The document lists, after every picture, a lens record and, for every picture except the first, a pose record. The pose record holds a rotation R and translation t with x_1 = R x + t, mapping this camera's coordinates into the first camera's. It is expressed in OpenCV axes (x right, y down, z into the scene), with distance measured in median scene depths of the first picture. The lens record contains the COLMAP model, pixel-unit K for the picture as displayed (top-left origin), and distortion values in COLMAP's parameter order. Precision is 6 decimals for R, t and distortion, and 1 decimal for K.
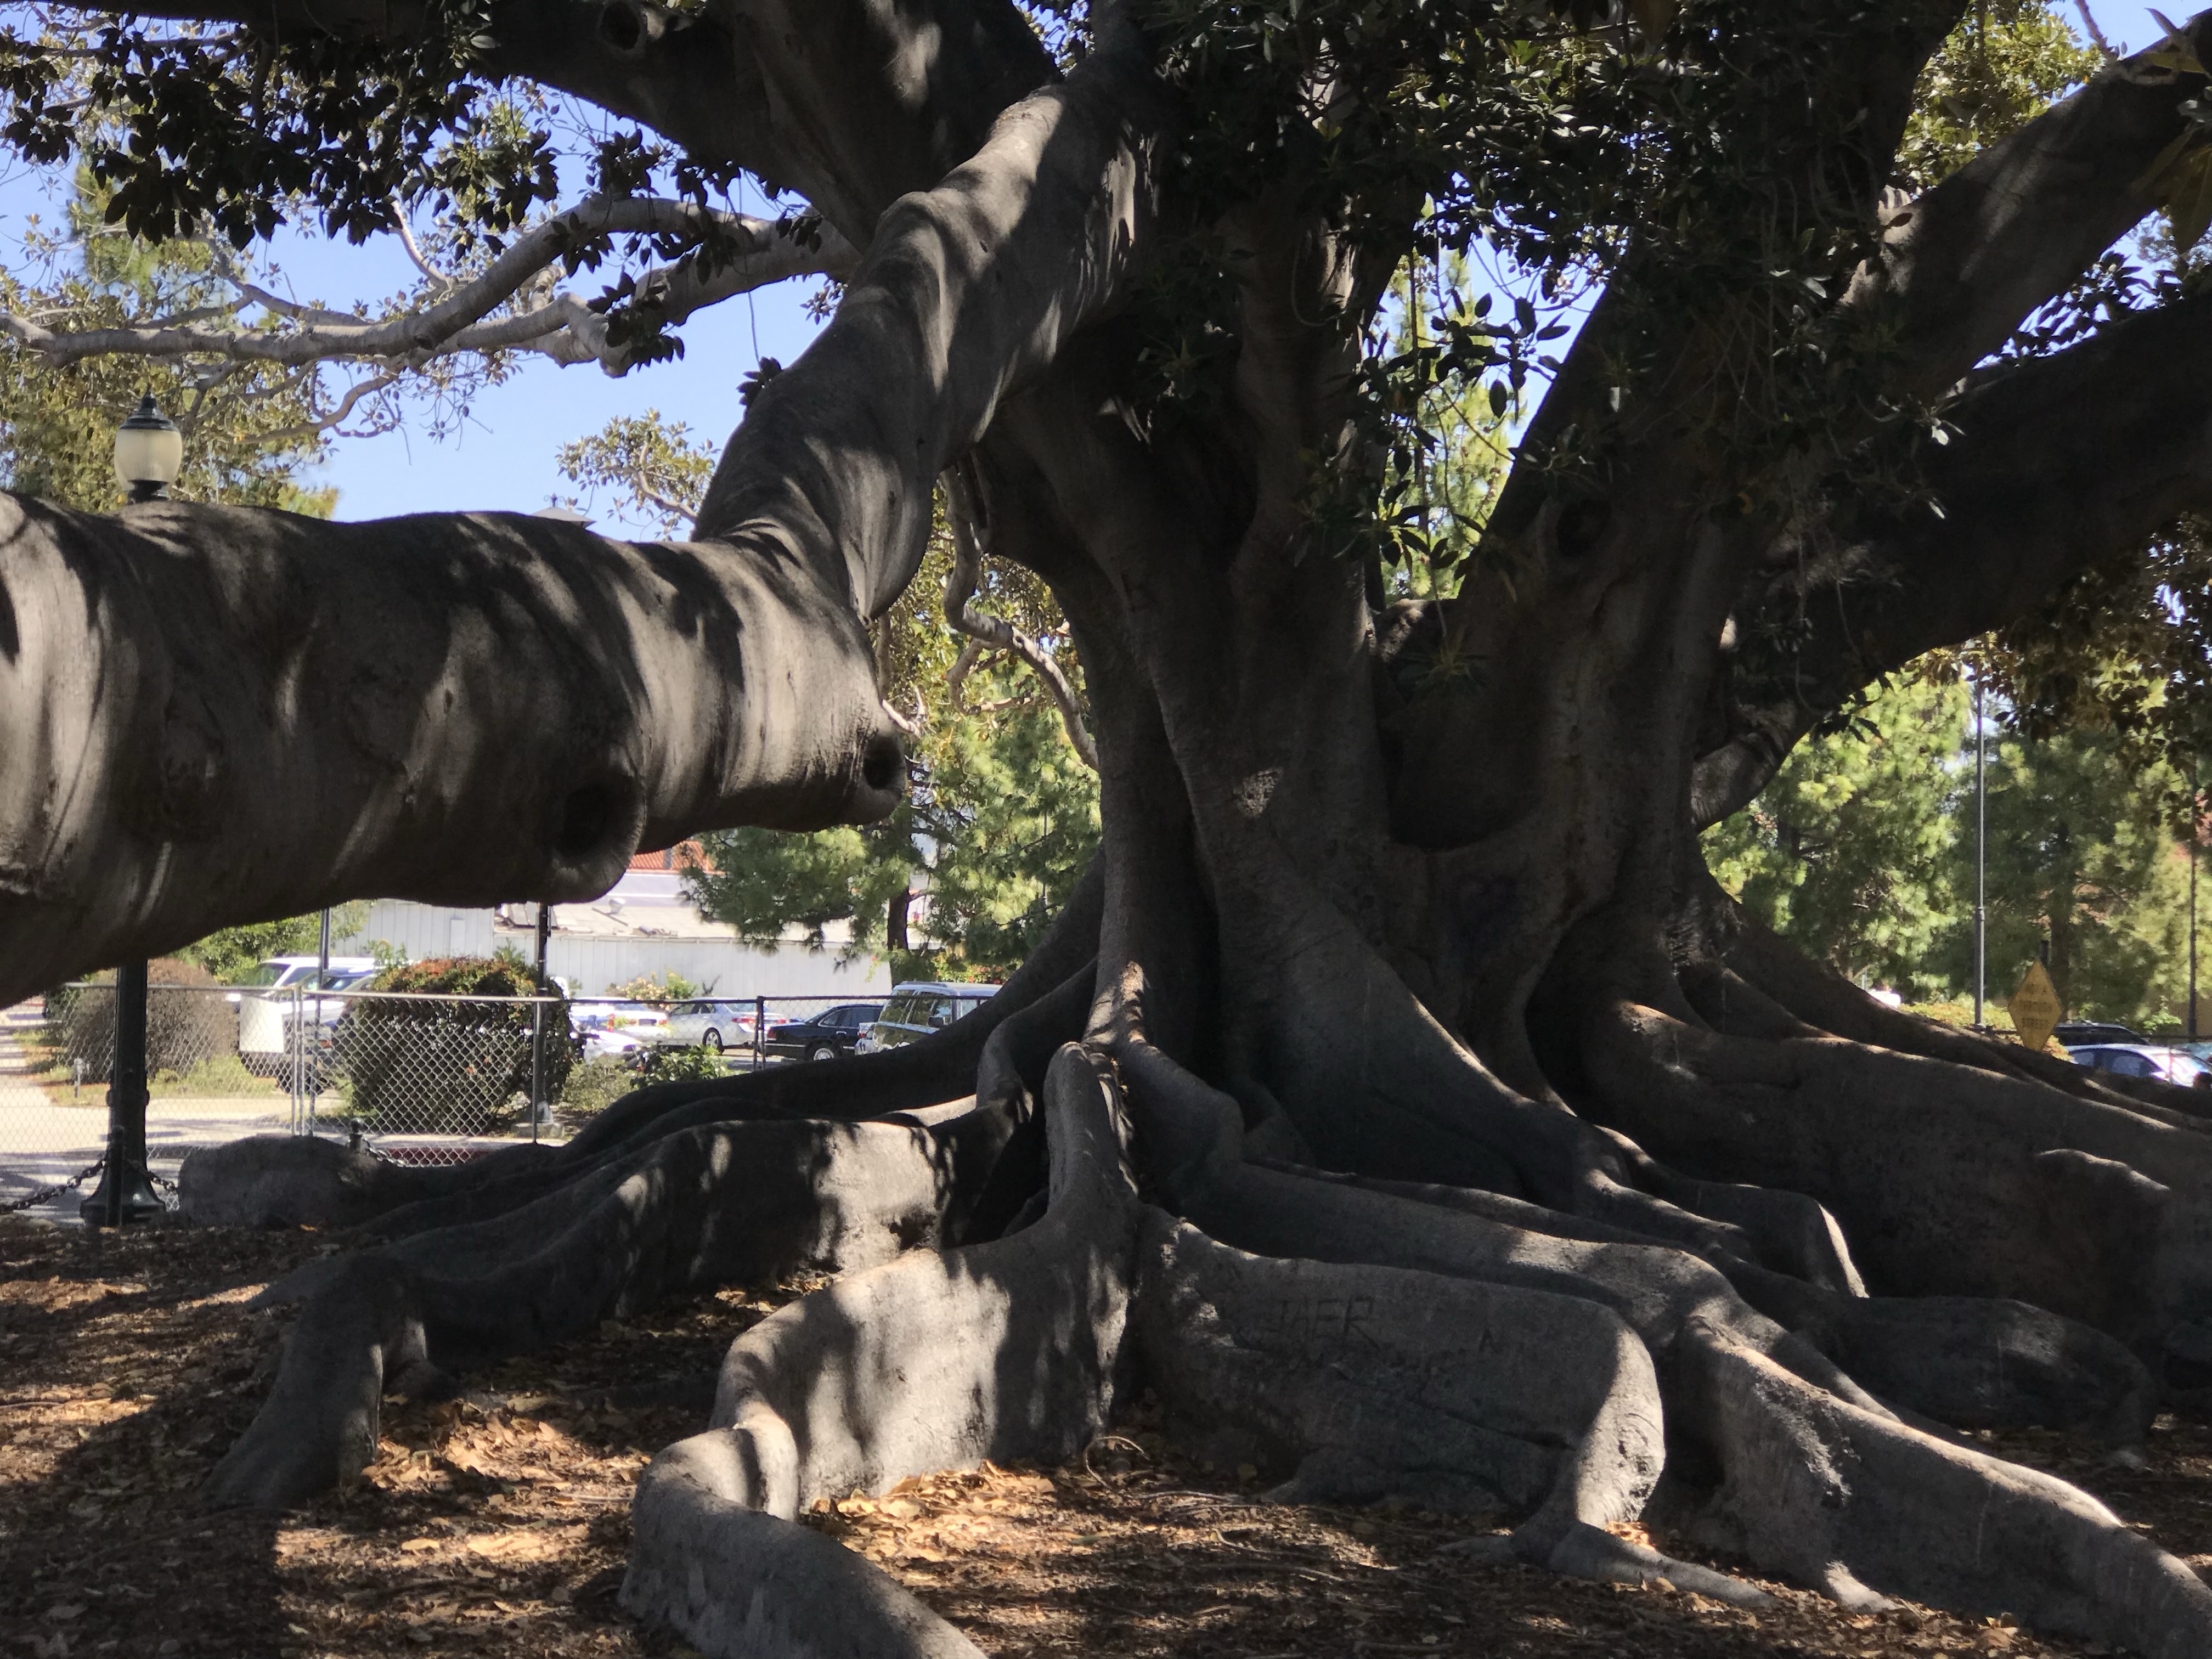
lens RADIAL K [[3649.2, 0, 1105.1], [0, 3649.2, 838.0], [0, 0, 1]] dist [0.091289, 0.000000]
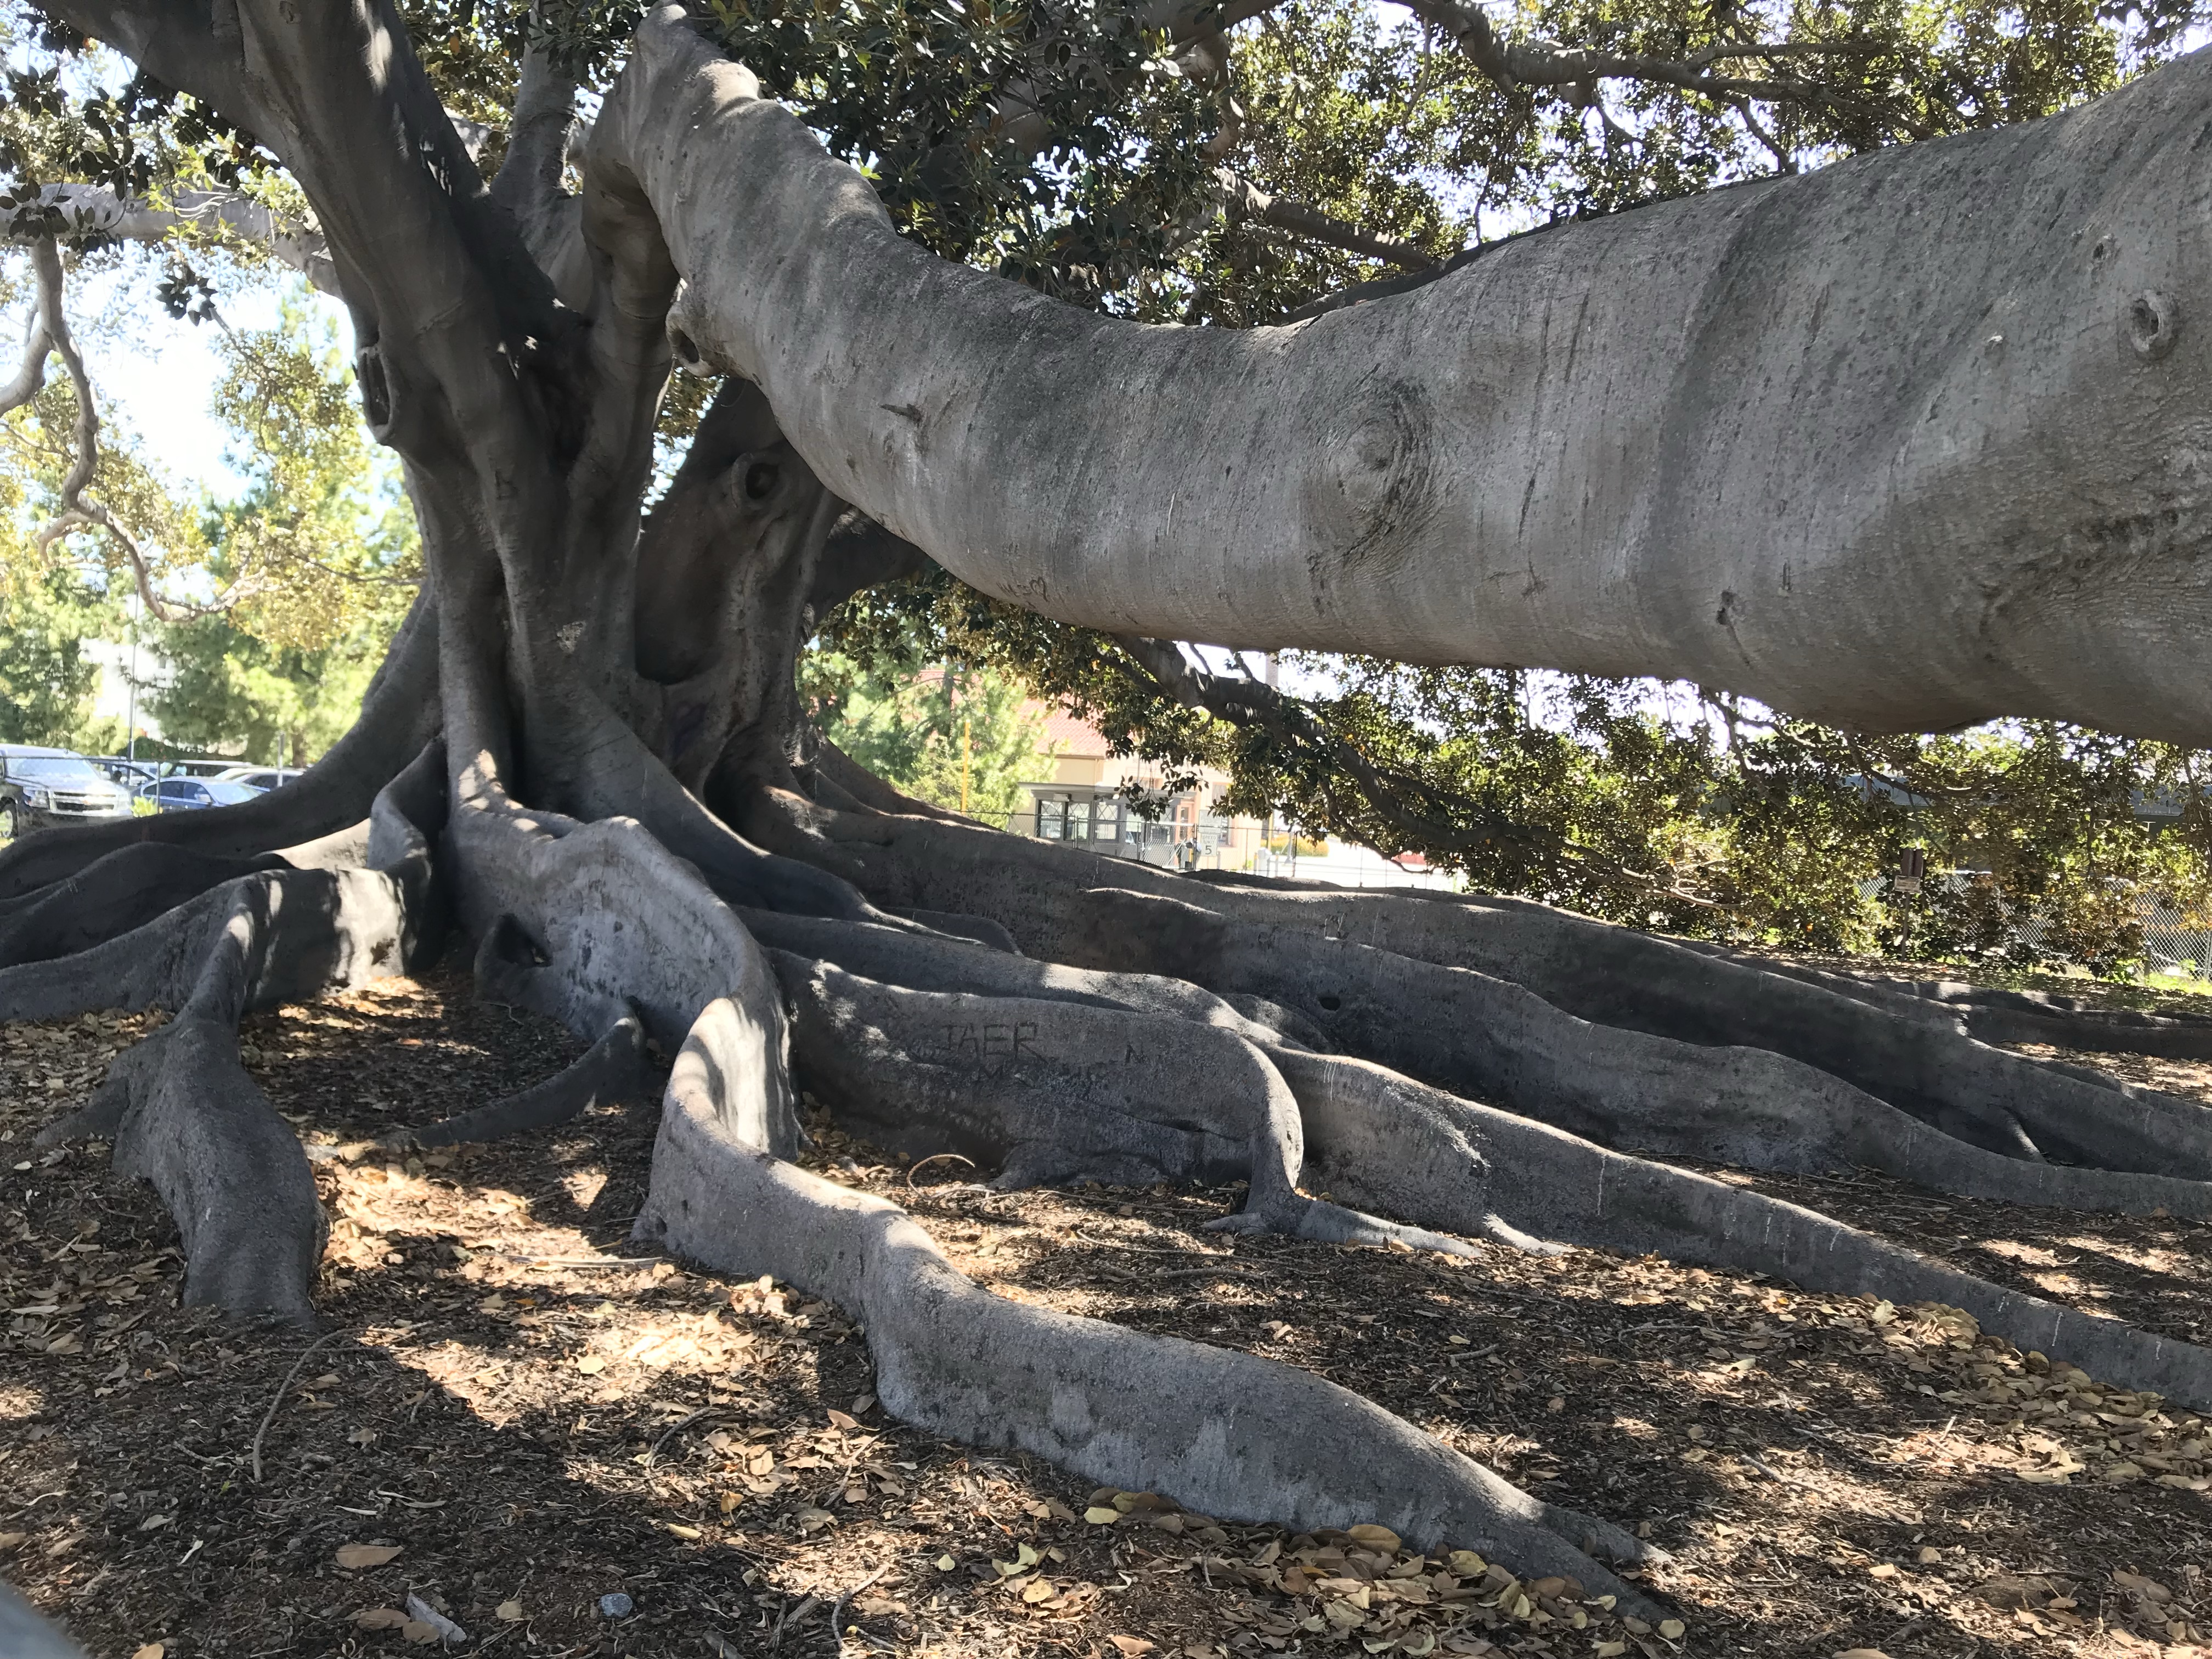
lens RADIAL K [[1843.7, 0, 1109.7], [0, 1843.7, 827.7], [0, 0, 1]] dist [0.089097, -0.104705]
pose [[0.848198, 0.019767, 0.529310, -0.200172], [-0.058635, 0.996666, 0.056740, 0.010403], [-0.526423, -0.079163, 0.846529, 0.314897]]
